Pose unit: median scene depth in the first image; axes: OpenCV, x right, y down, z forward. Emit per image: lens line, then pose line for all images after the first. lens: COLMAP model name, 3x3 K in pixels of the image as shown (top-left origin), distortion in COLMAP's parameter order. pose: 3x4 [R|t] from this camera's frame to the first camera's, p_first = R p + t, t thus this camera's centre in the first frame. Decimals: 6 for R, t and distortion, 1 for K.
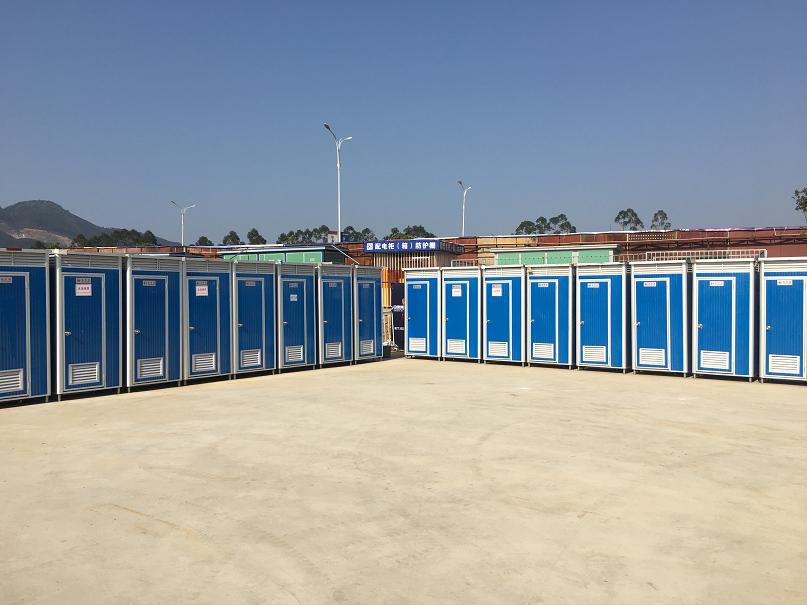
lens RADIAL K [[688.0, 0, 400.8], [0, 688.0, 306.2], [0, 0, 1]] dist [0.075517, -0.101752]
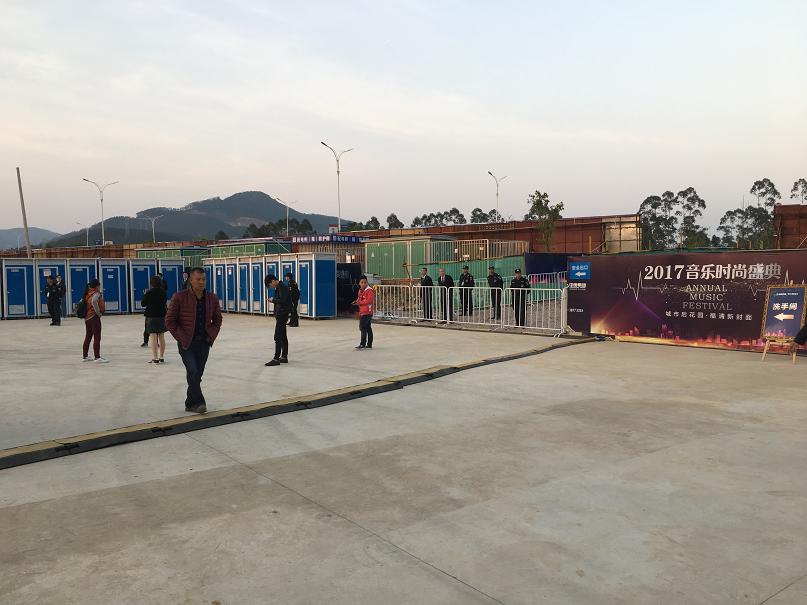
lens RADIAL K [[688.0, 0, 400.8], [0, 688.0, 306.2], [0, 0, 1]] dist [0.075517, -0.101752]
pose [[0.964295, 0.000026, -0.264831, 1.138722], [0.008140, 0.999525, 0.029736, 0.019362], [0.264706, -0.030830, 0.963836, -0.651484]]
